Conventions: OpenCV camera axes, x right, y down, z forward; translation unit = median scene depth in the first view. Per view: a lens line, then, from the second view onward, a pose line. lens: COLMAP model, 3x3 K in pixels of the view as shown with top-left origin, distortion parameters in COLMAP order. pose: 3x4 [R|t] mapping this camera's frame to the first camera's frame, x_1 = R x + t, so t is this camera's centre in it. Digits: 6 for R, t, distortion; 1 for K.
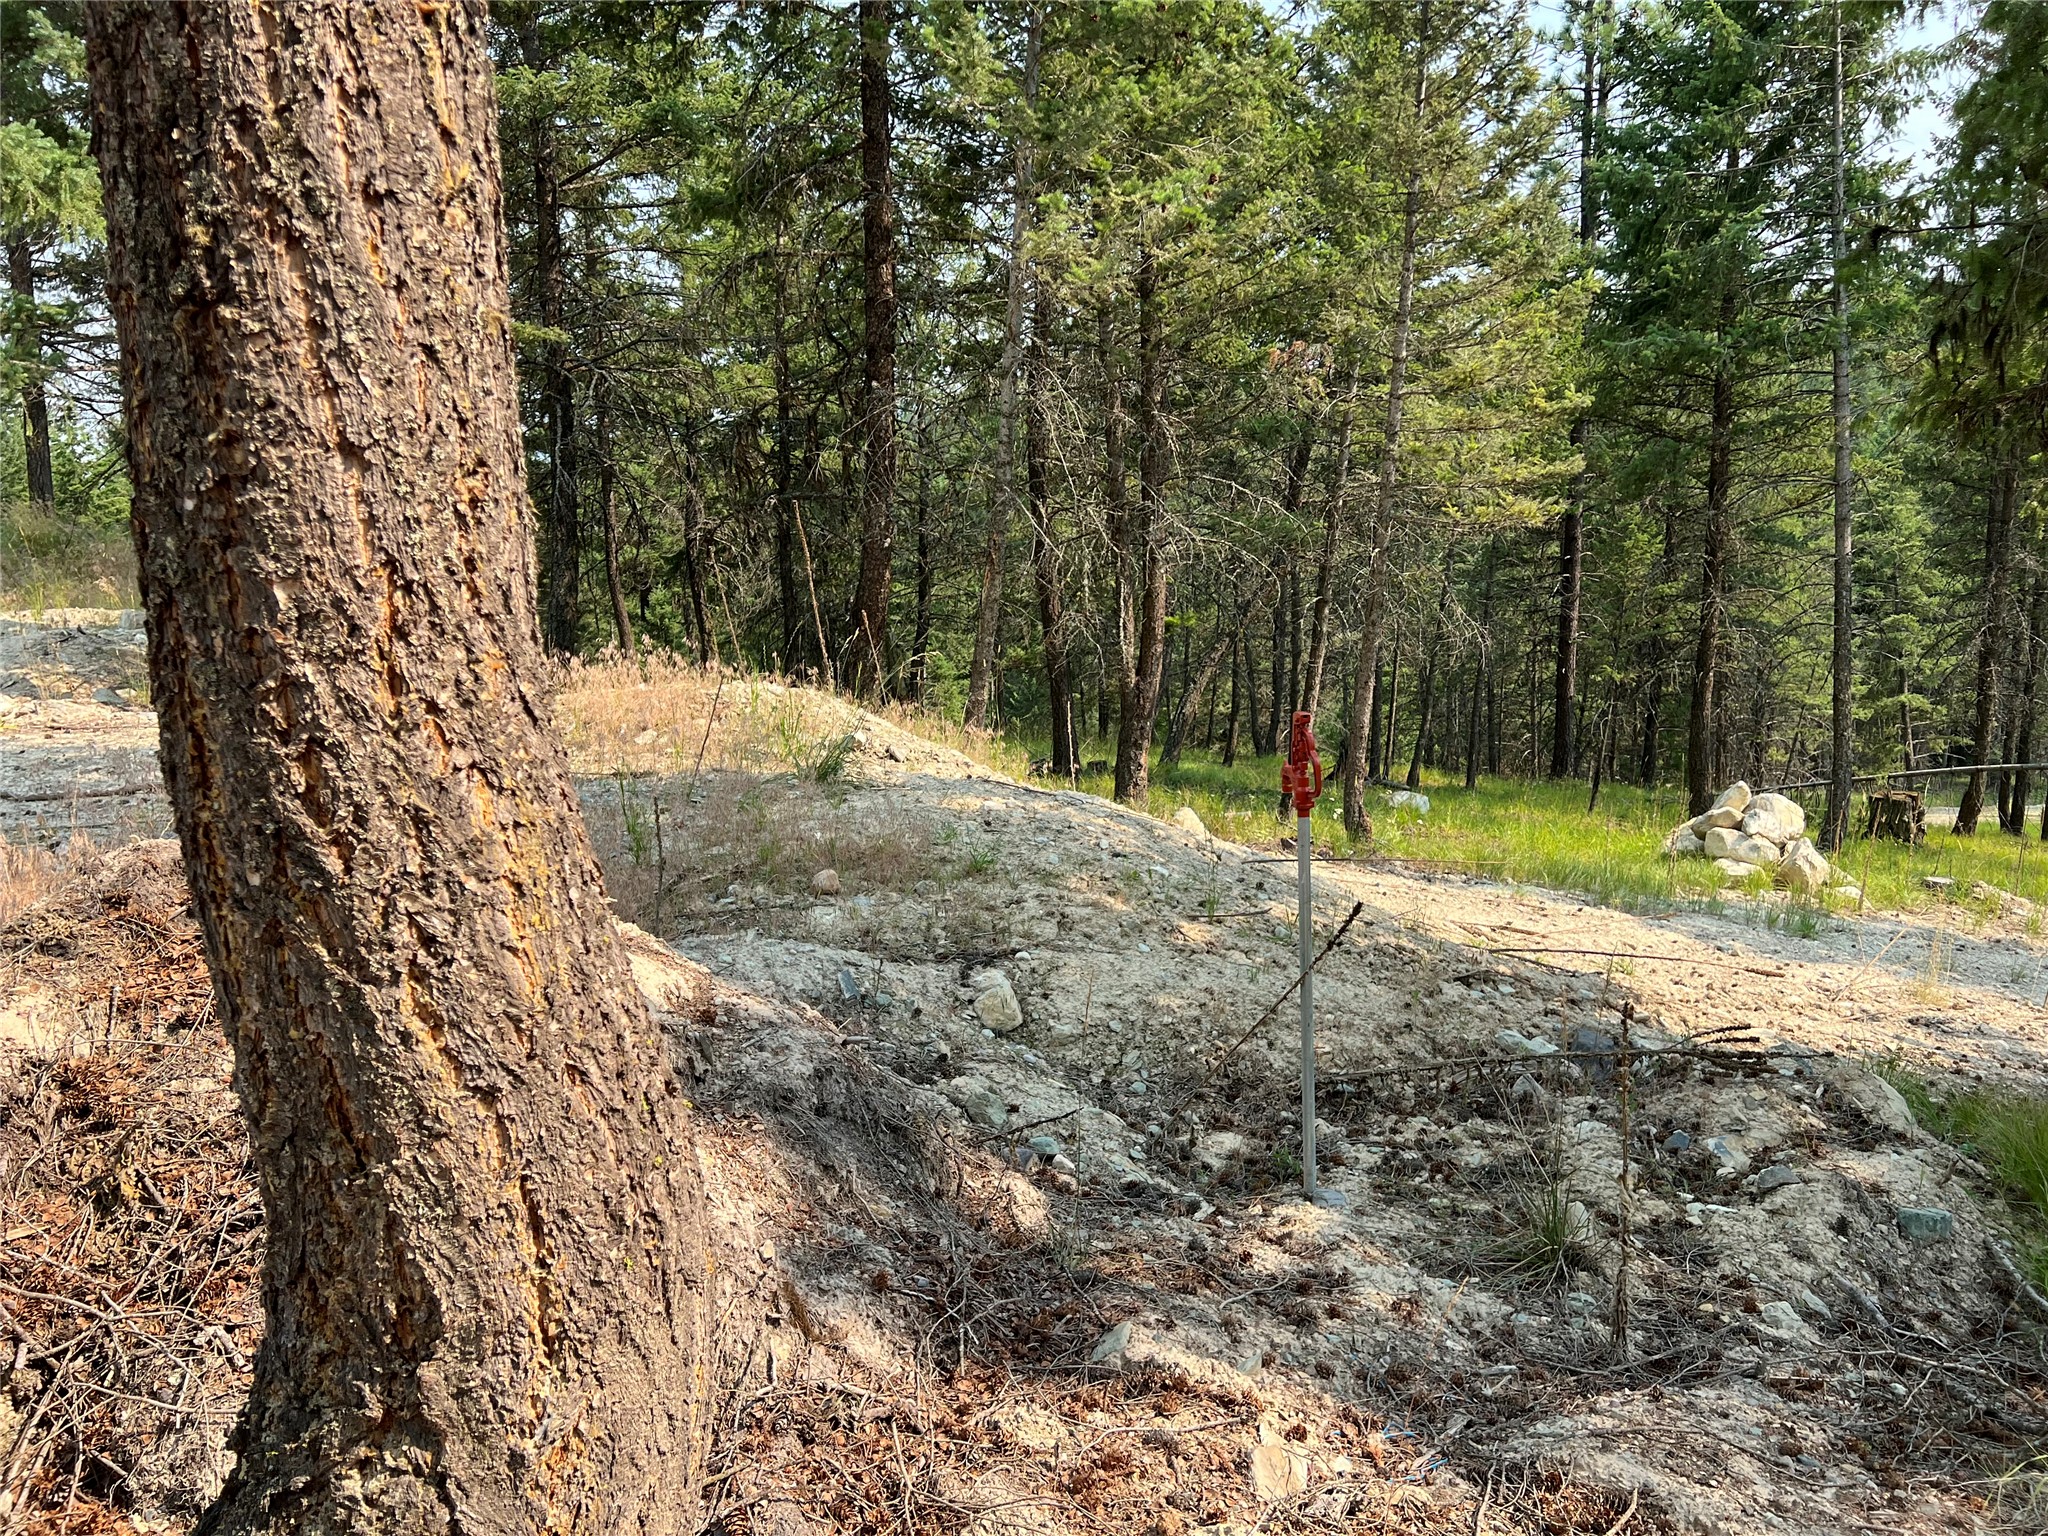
lens RADIAL K [[1539.0, 0, 1016.8], [0, 1539.0, 763.4], [0, 0, 1]] dist [0.035819, -0.040299]
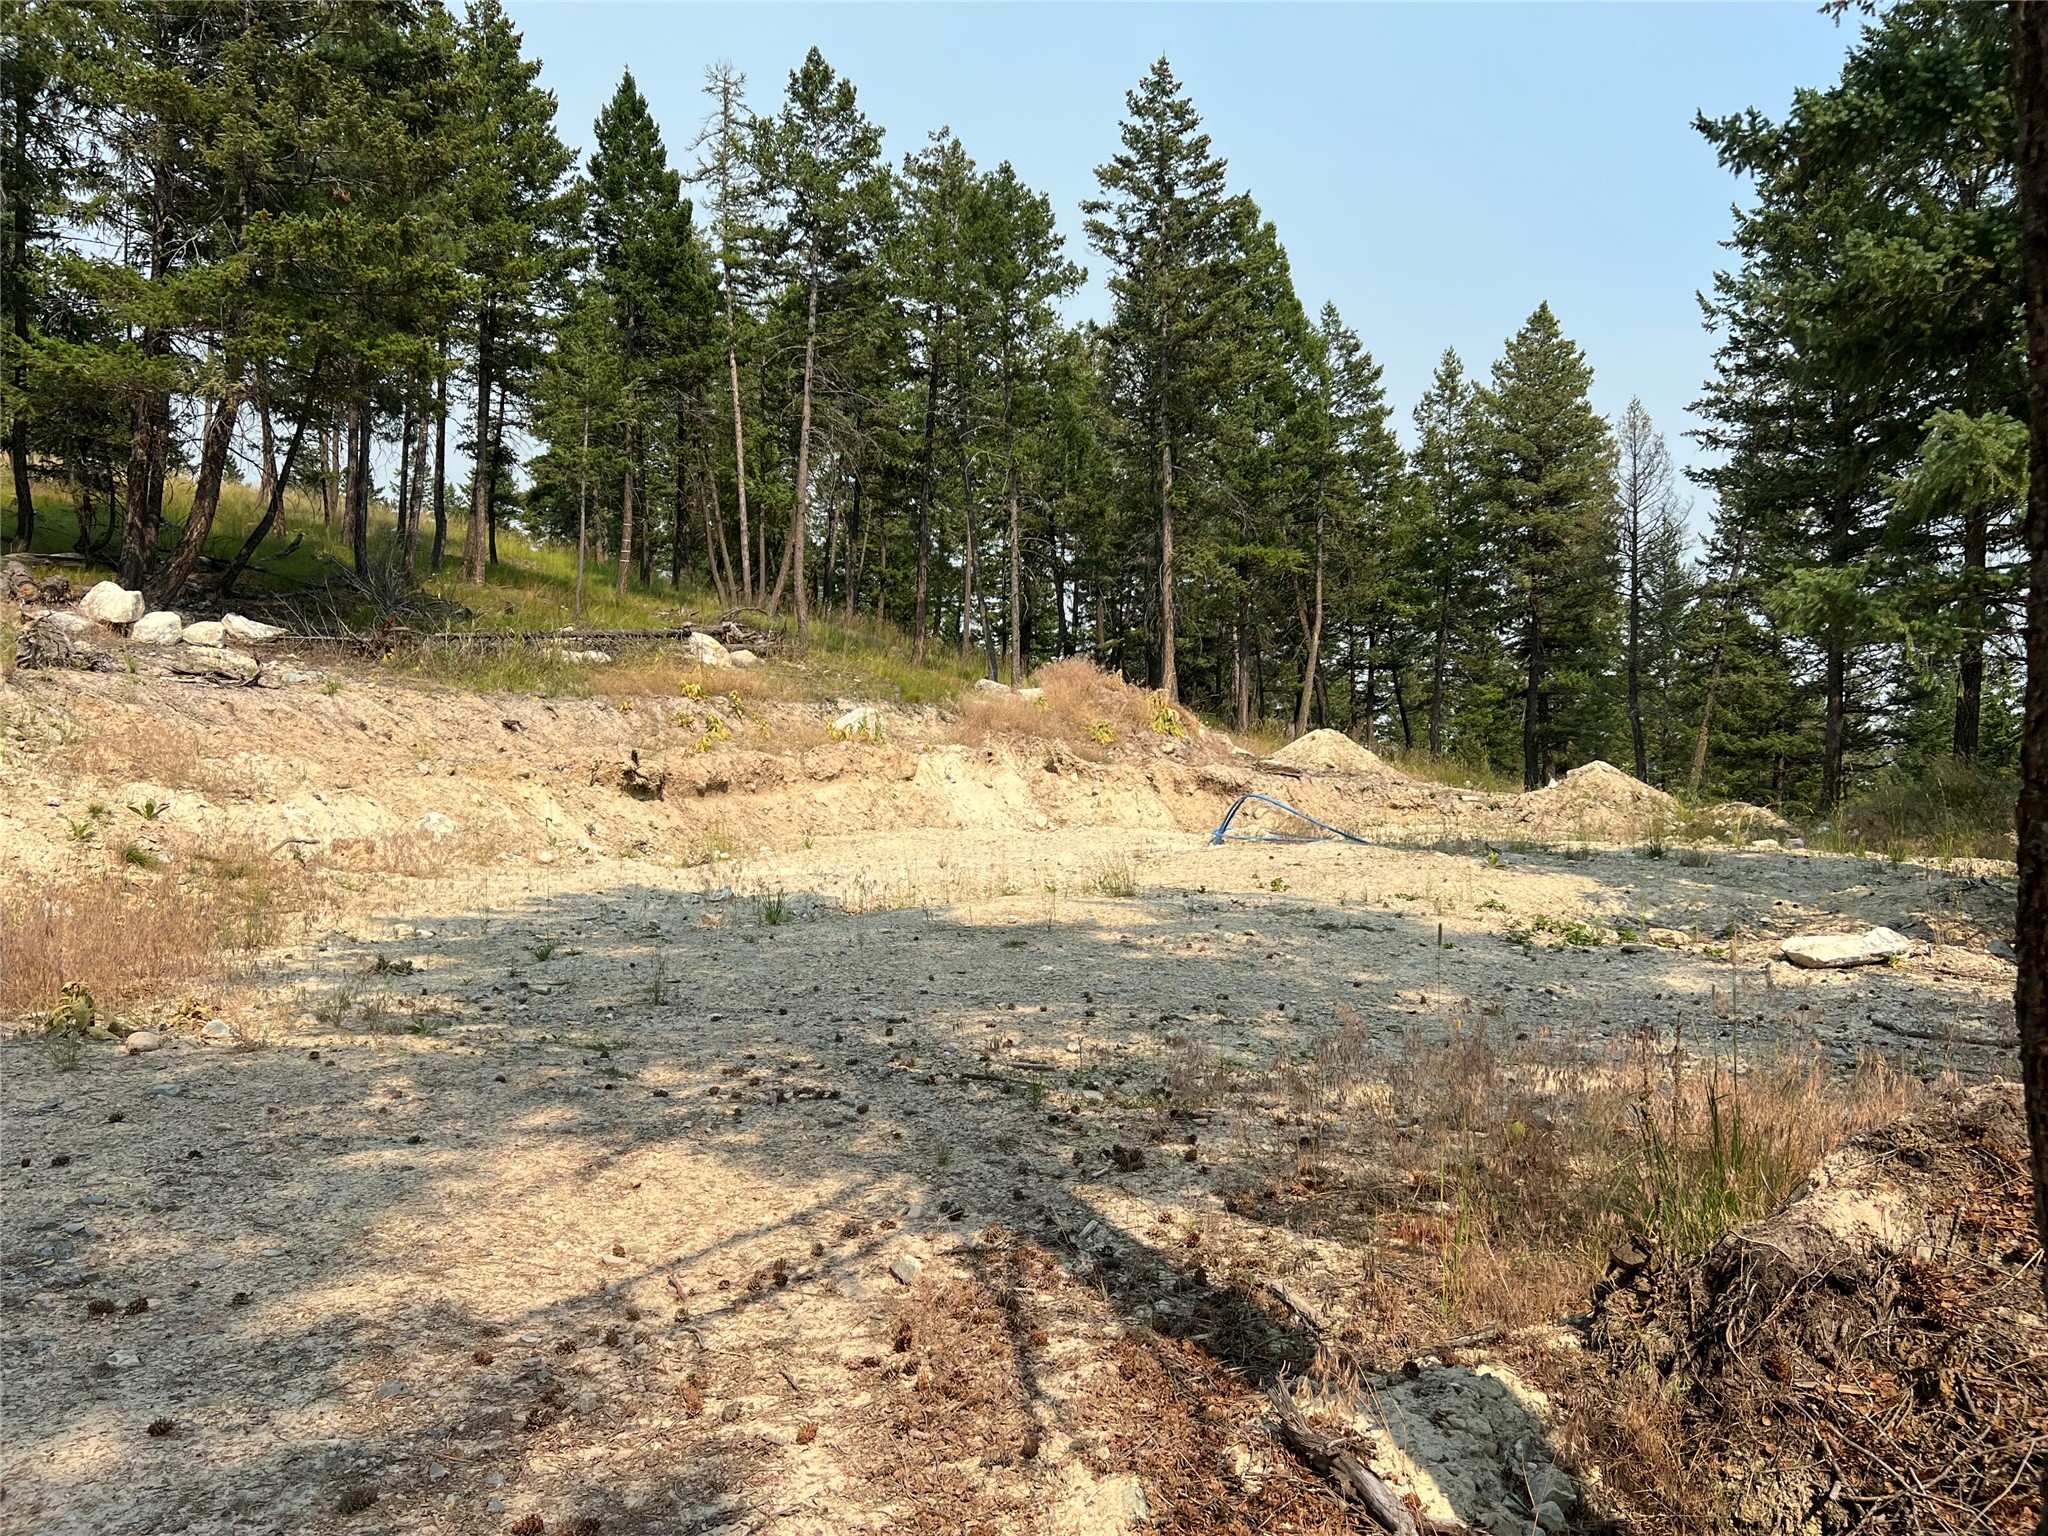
lens RADIAL K [[1539.0, 0, 1013.4], [0, 1539.0, 759.7], [0, 0, 1]] dist [0.035819, -0.040299]
pose [[0.448461, 0.030583, -0.893279, 0.103313], [-0.174282, 0.983223, -0.053834, 0.007773], [0.876646, 0.179824, 0.446267, -0.158141]]
